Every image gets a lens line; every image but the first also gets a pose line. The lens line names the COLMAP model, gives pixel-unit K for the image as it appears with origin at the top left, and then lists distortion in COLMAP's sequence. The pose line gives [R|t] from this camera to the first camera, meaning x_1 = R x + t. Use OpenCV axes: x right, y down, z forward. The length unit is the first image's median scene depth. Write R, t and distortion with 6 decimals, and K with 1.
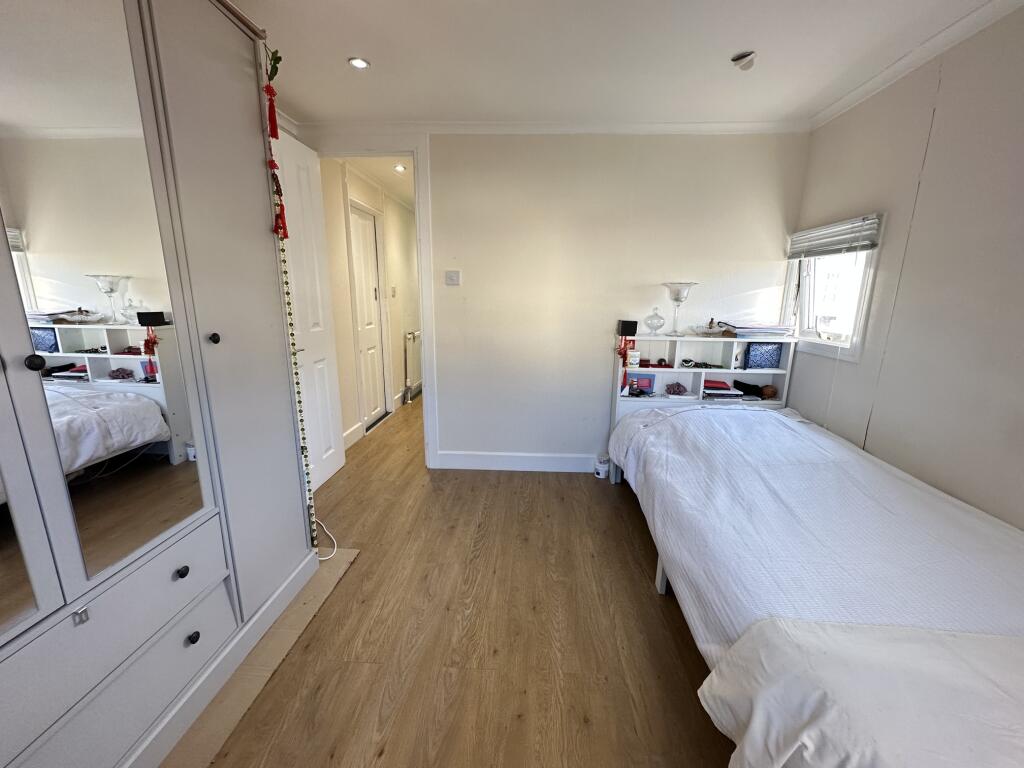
lens RADIAL K [[407.1, 0, 512.0], [0, 407.1, 384.0], [0, 0, 1]] dist [-0.003261, 0.000003]
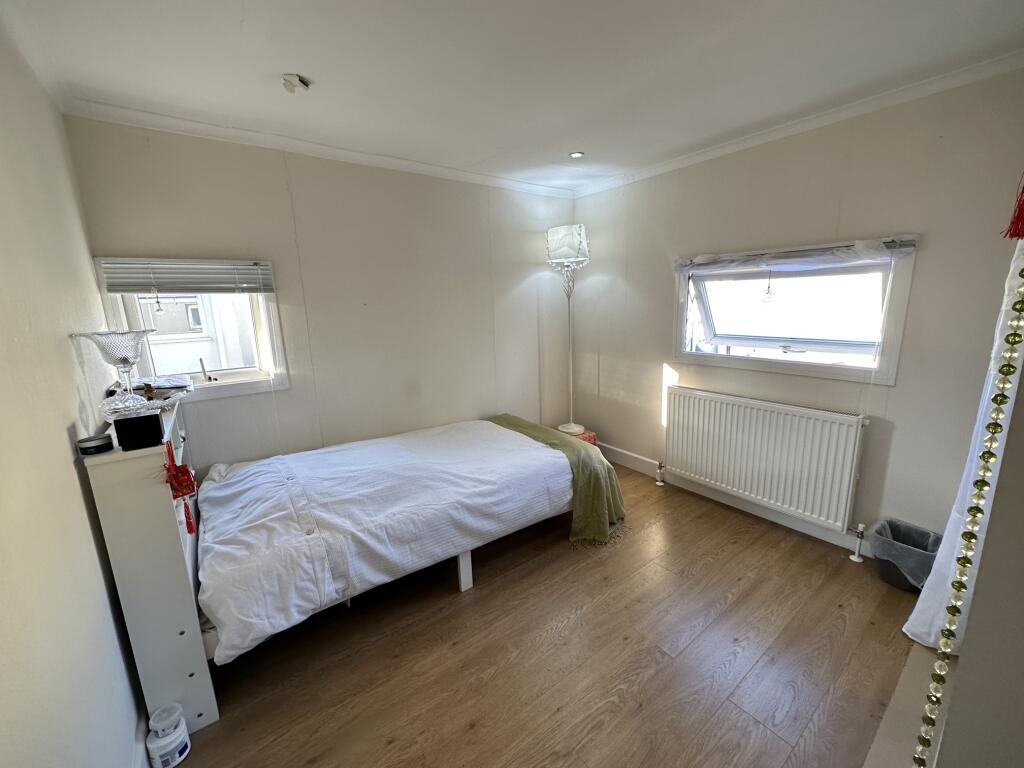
lens RADIAL K [[407.1, 0, 512.0], [0, 407.1, 384.0], [0, 0, 1]] dist [-0.003261, 0.000003]
pose [[-0.649696, -0.138975, 0.747383, -0.438806], [0.182858, 0.925711, 0.331093, -0.338374], [-0.737874, 0.351774, -0.576018, 1.212858]]
